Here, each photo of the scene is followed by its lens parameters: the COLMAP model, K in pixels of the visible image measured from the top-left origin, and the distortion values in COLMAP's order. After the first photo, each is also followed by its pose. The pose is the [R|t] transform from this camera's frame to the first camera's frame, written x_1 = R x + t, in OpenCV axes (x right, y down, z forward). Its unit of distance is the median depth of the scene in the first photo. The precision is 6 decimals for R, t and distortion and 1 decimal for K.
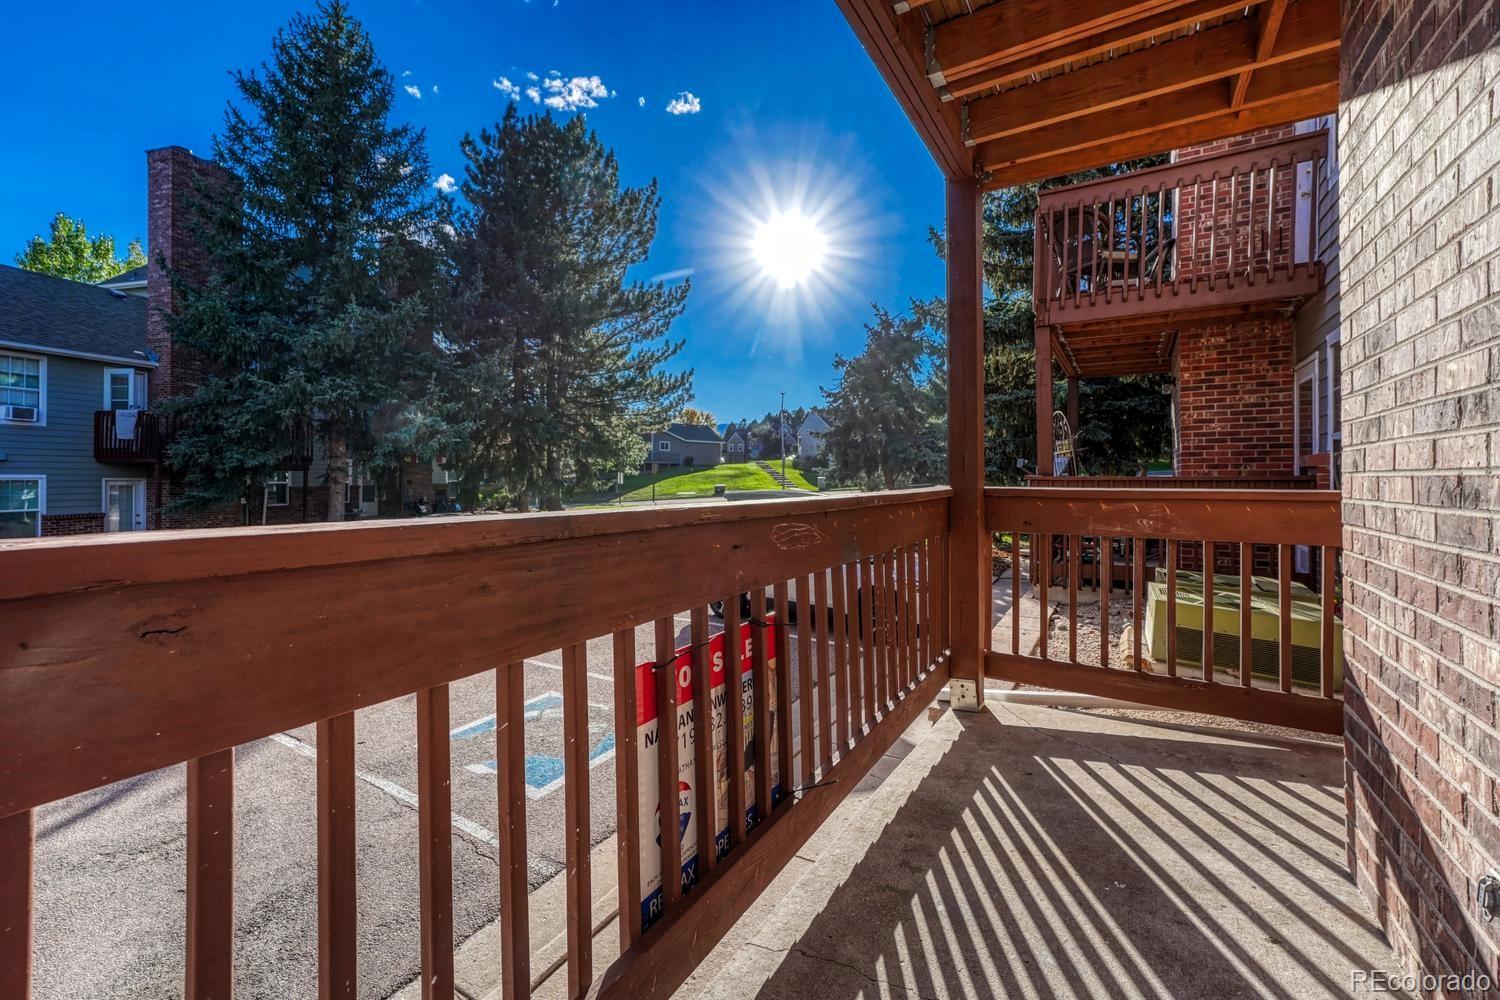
lens RADIAL K [[611.8, 0, 751.9], [0, 611.8, 473.5], [0, 0, 1]] dist [-0.010531, 0.004624]
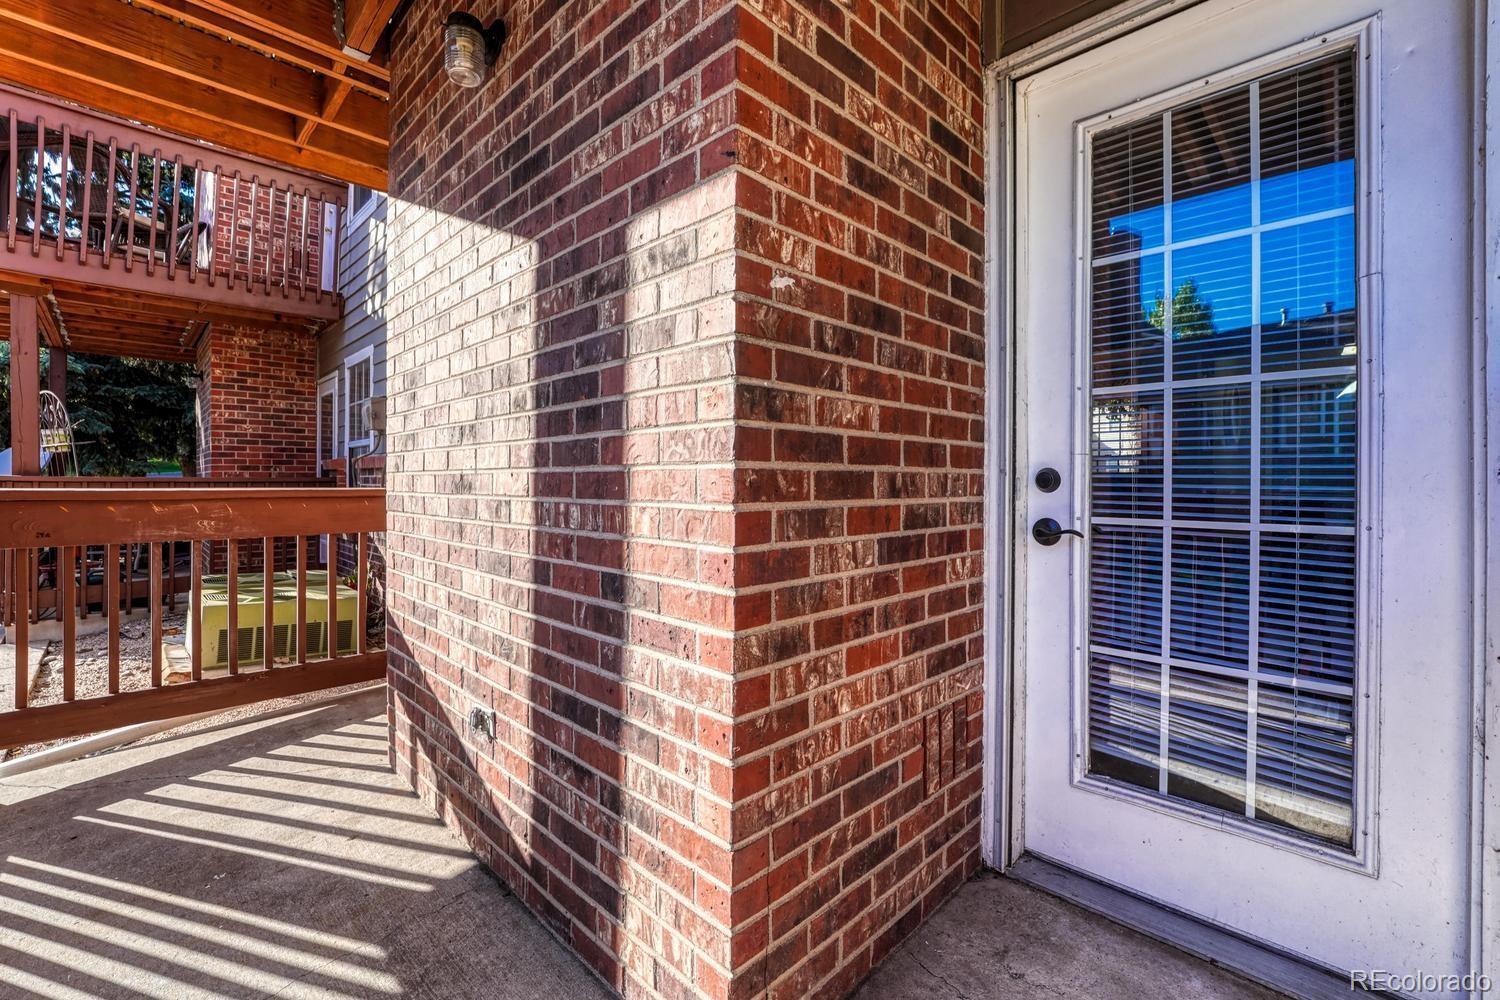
lens RADIAL K [[633.8, 0, 725.1], [0, 633.8, 483.0], [0, 0, 1]] dist [0.000108, 0.000361]
pose [[0.249115, -0.001785, 0.968472, -0.129420], [-0.008461, 0.999956, 0.004020, 0.006426], [-0.968437, -0.009196, 0.249089, -0.044812]]
